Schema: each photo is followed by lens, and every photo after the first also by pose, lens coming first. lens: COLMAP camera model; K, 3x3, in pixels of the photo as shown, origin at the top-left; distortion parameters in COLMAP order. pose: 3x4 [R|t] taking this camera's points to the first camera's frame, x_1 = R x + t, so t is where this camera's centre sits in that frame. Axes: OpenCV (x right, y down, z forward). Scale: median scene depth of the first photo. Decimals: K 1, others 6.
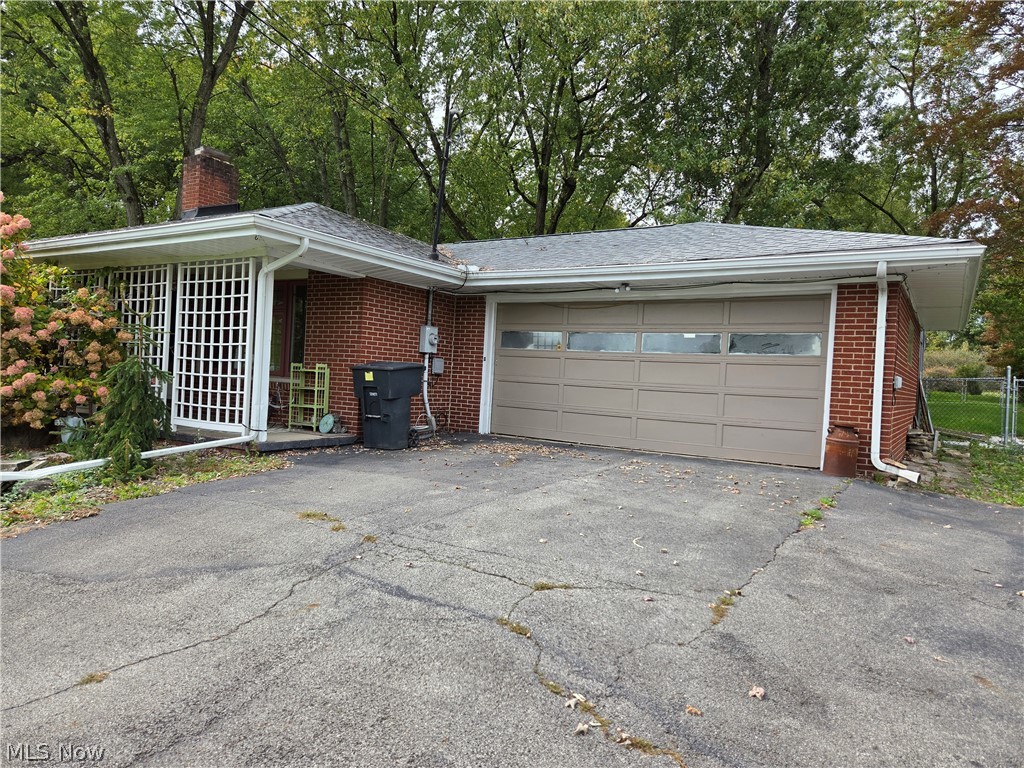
lens RADIAL K [[693.5, 0, 512.4], [0, 693.5, 383.5], [0, 0, 1]] dist [0.037350, -0.022910]
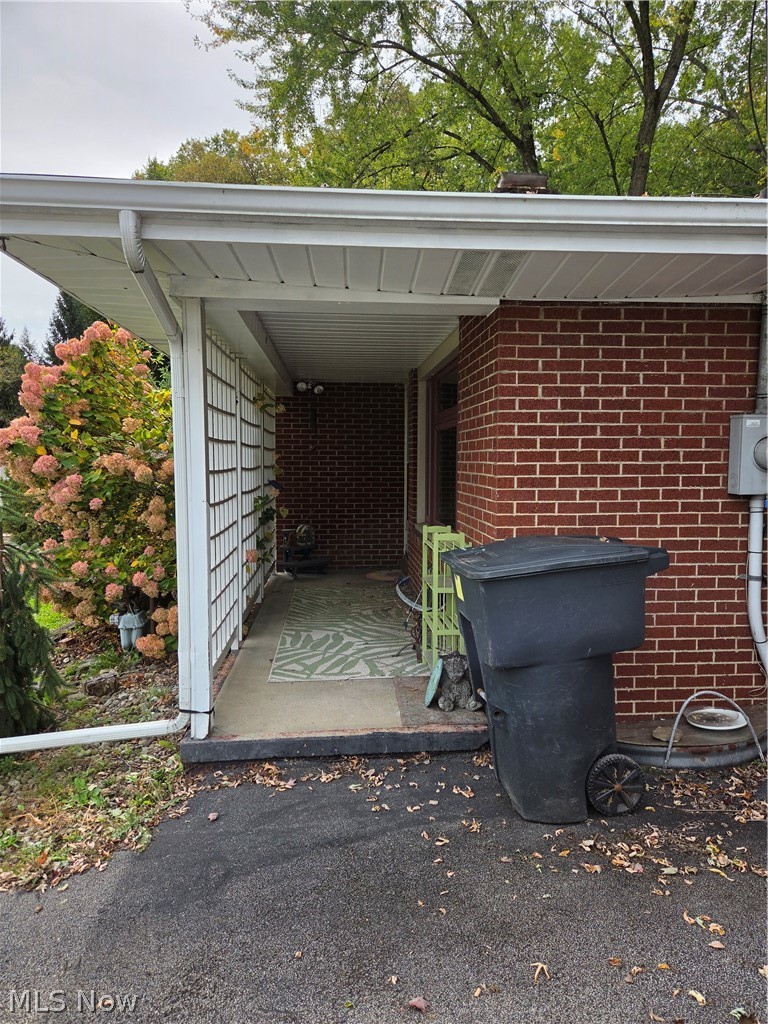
lens RADIAL K [[693.5, 0, 385.3], [0, 693.5, 514.8], [0, 0, 1]] dist [0.037350, -0.022910]
pose [[0.597122, 0.008006, -0.802111, 0.045739], [0.026841, 0.999191, 0.029955, -0.055822], [0.801701, -0.039416, 0.596424, 0.735720]]
